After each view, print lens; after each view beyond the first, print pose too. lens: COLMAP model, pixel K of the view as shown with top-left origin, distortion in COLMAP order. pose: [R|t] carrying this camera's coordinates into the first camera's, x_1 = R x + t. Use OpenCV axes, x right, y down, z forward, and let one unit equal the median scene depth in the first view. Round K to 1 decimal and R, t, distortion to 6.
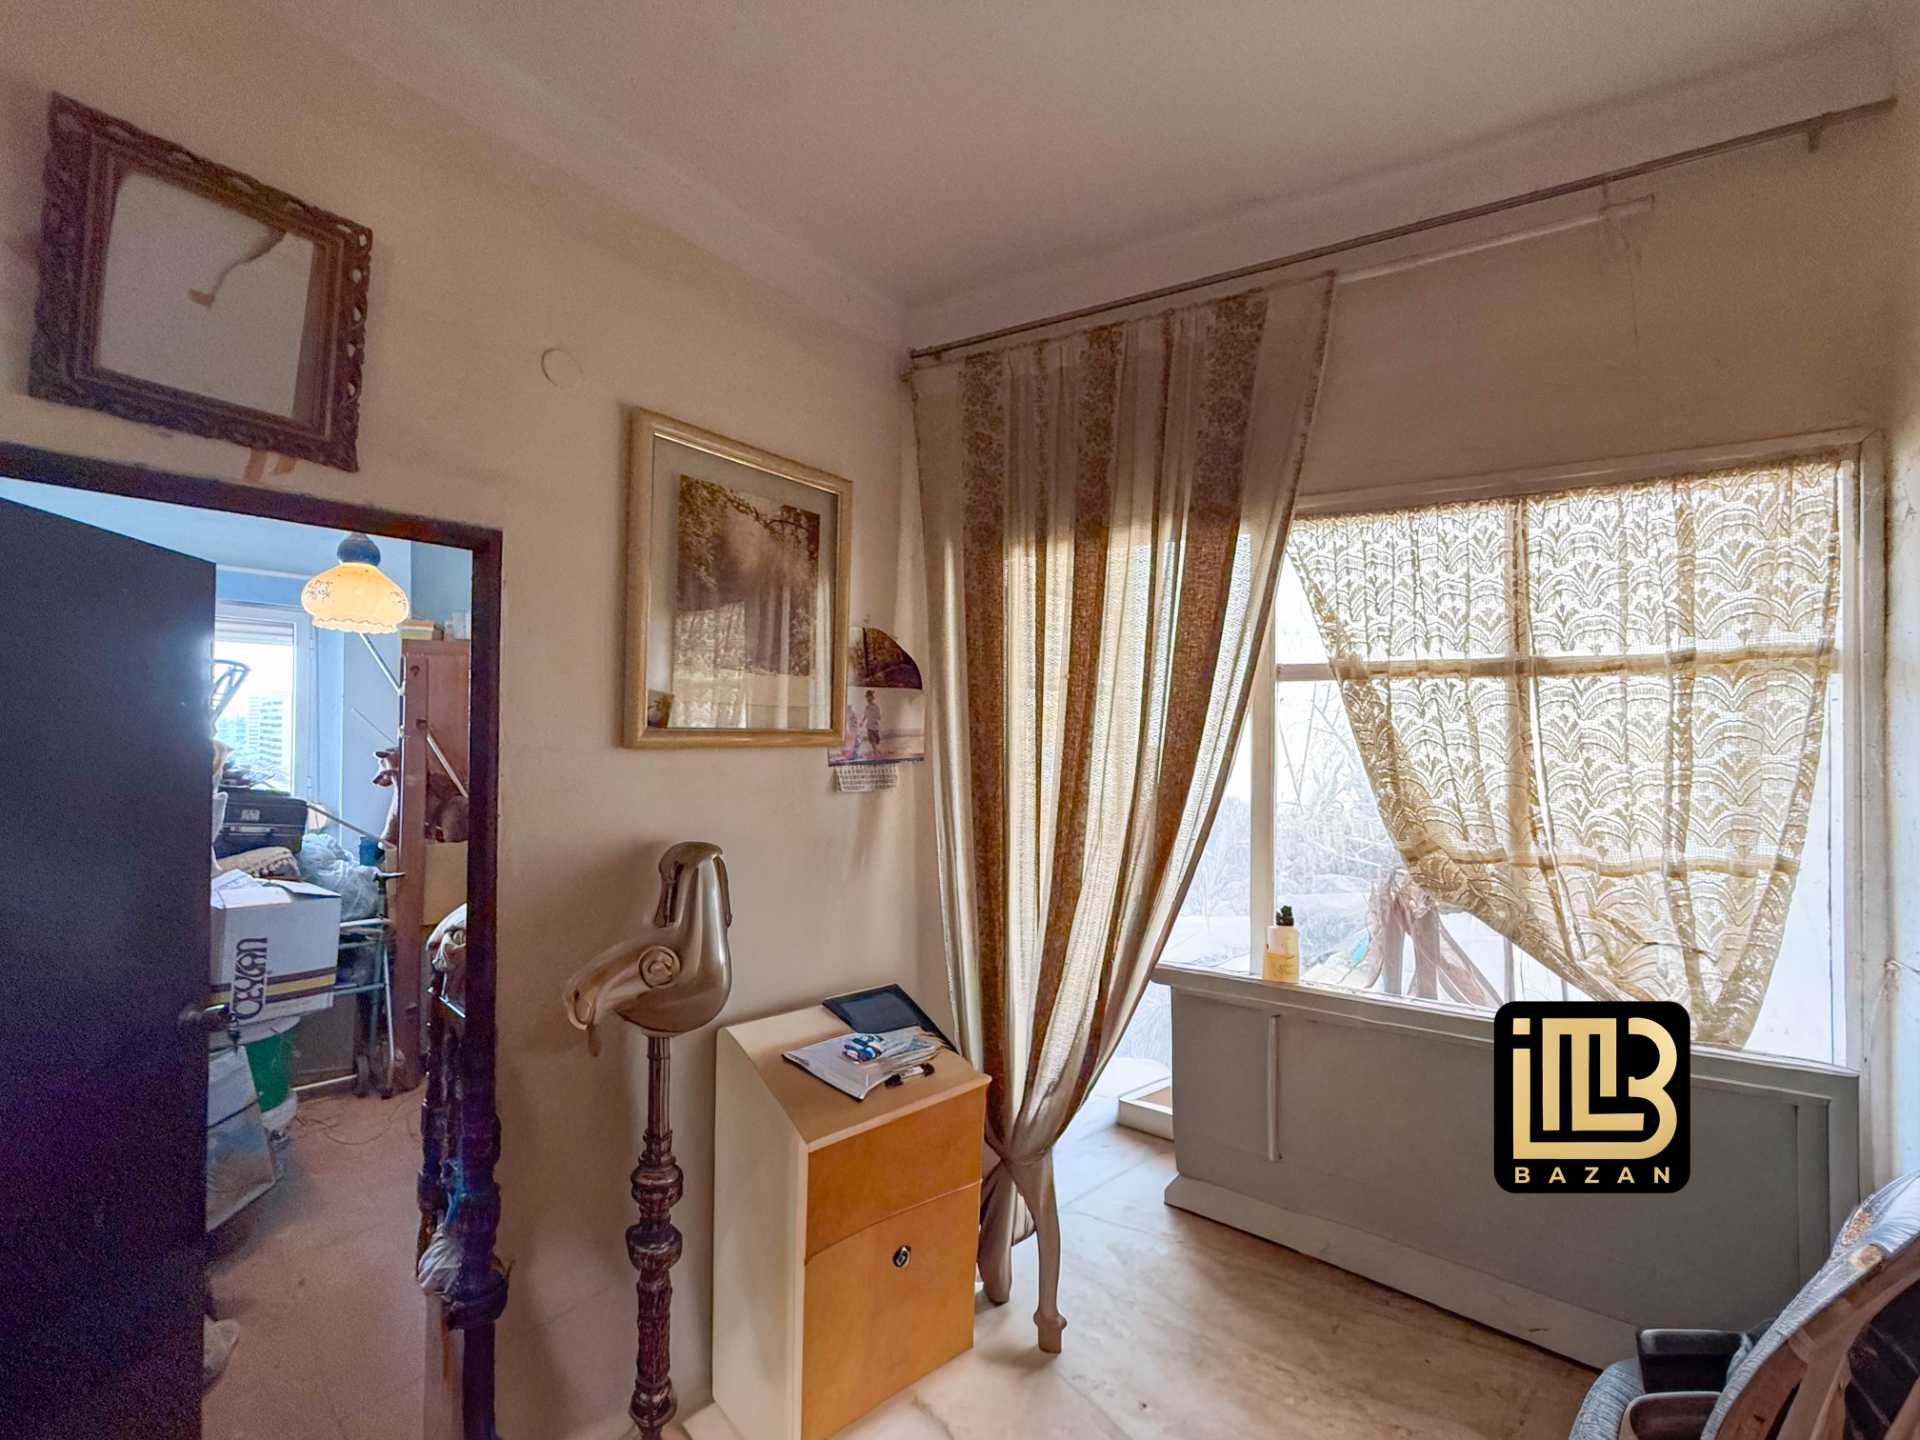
lens RADIAL K [[764.8, 0, 960.0], [0, 764.8, 720.0], [0, 0, 1]] dist [-0.000783, -0.000736]
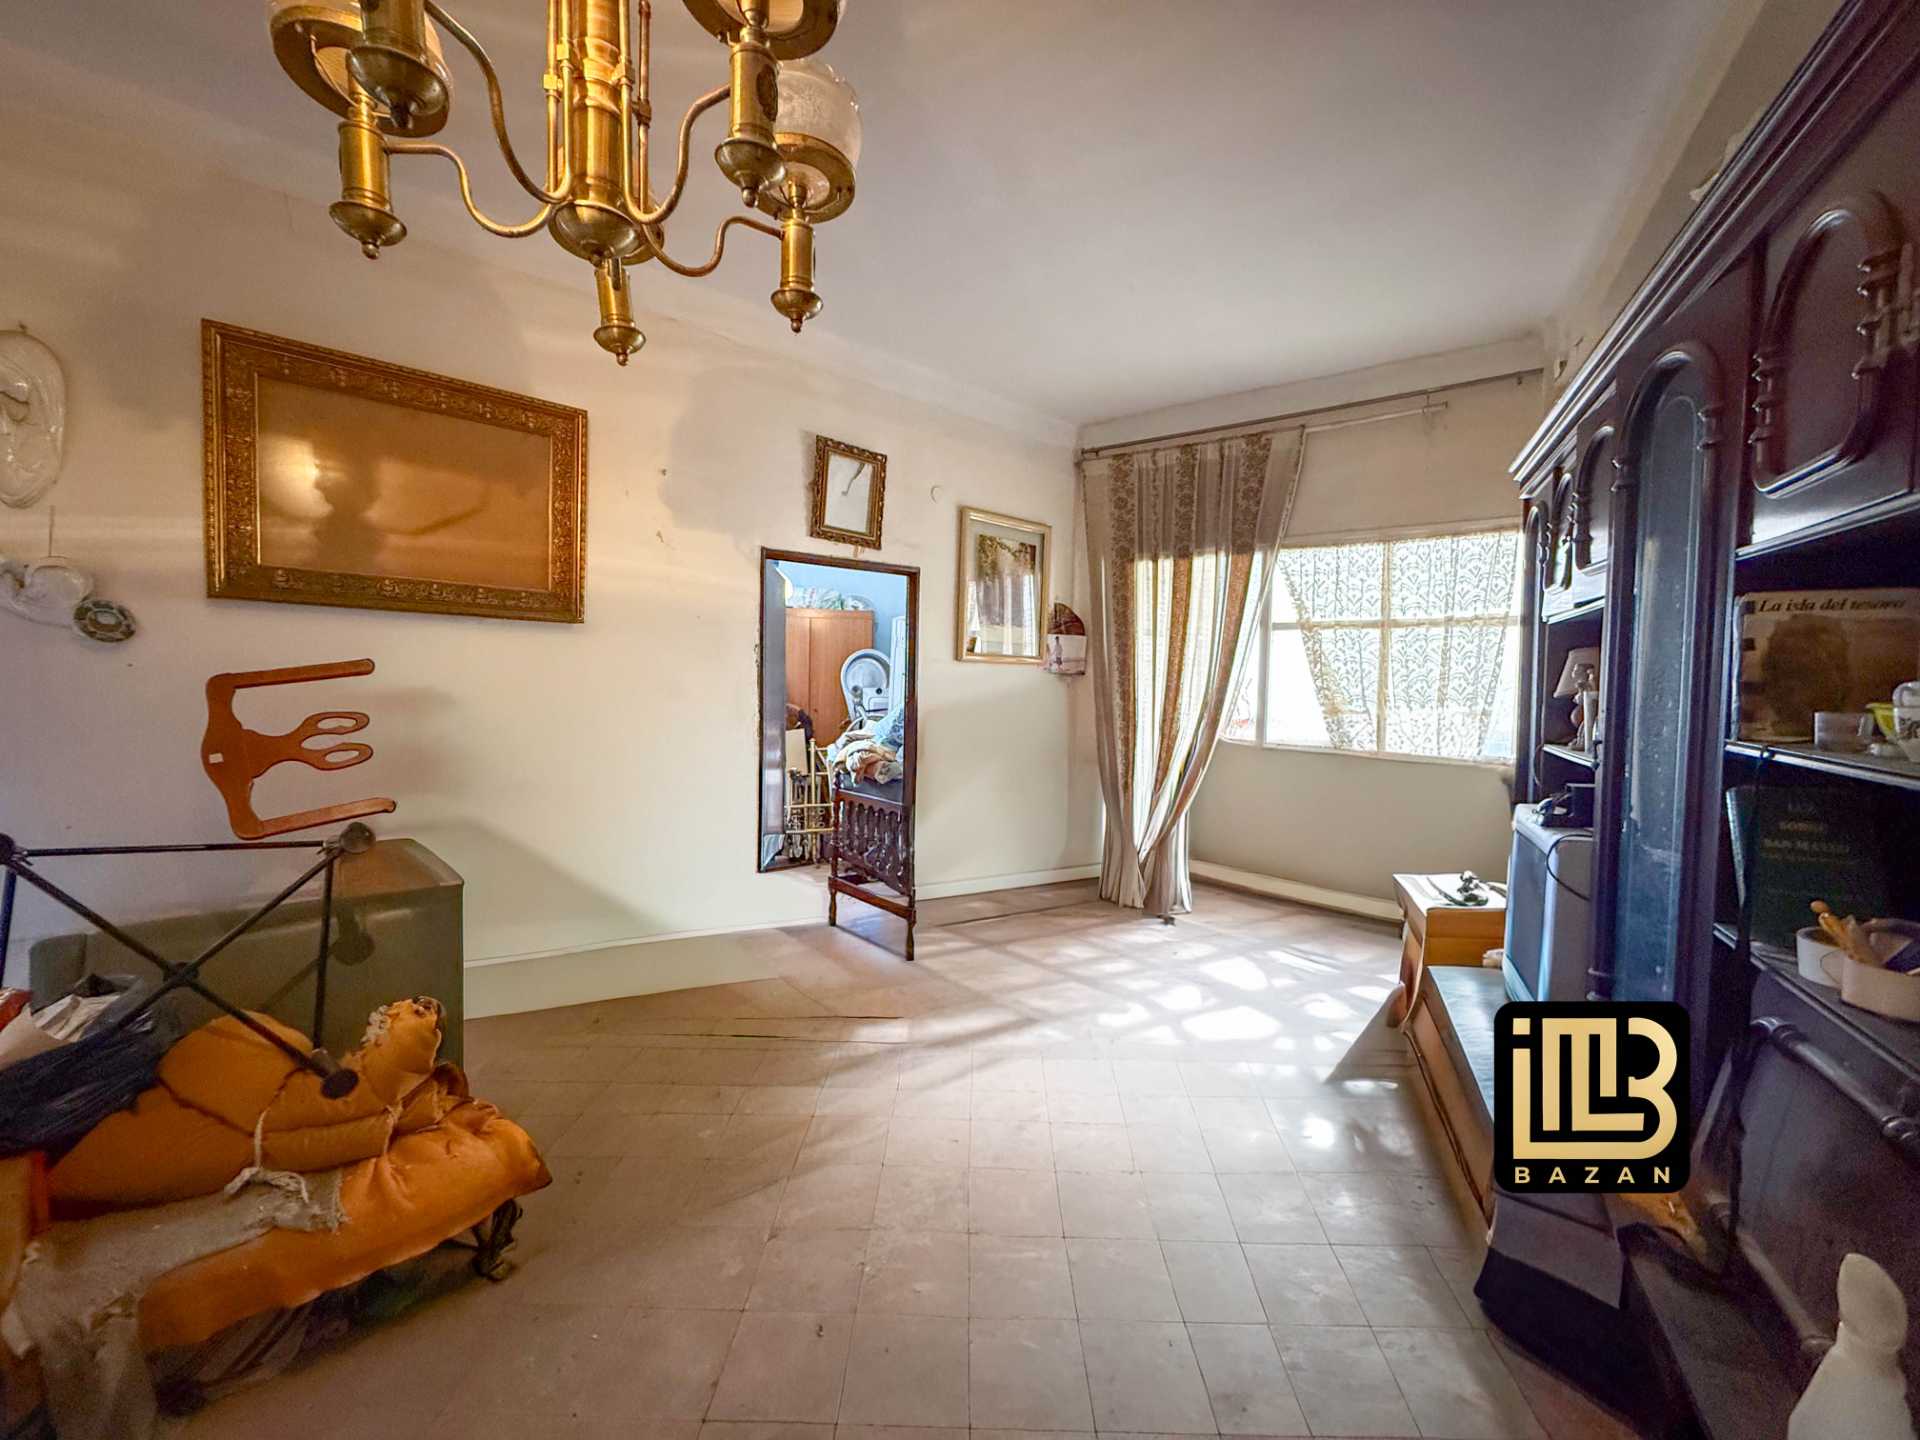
lens RADIAL K [[764.8, 0, 960.0], [0, 764.8, 720.0], [0, 0, 1]] dist [-0.000783, -0.000736]
pose [[0.988608, 0.015895, -0.149669, -0.091133], [-0.006712, 0.998075, 0.061660, 0.067311], [0.150361, -0.059953, 0.986812, -1.160855]]
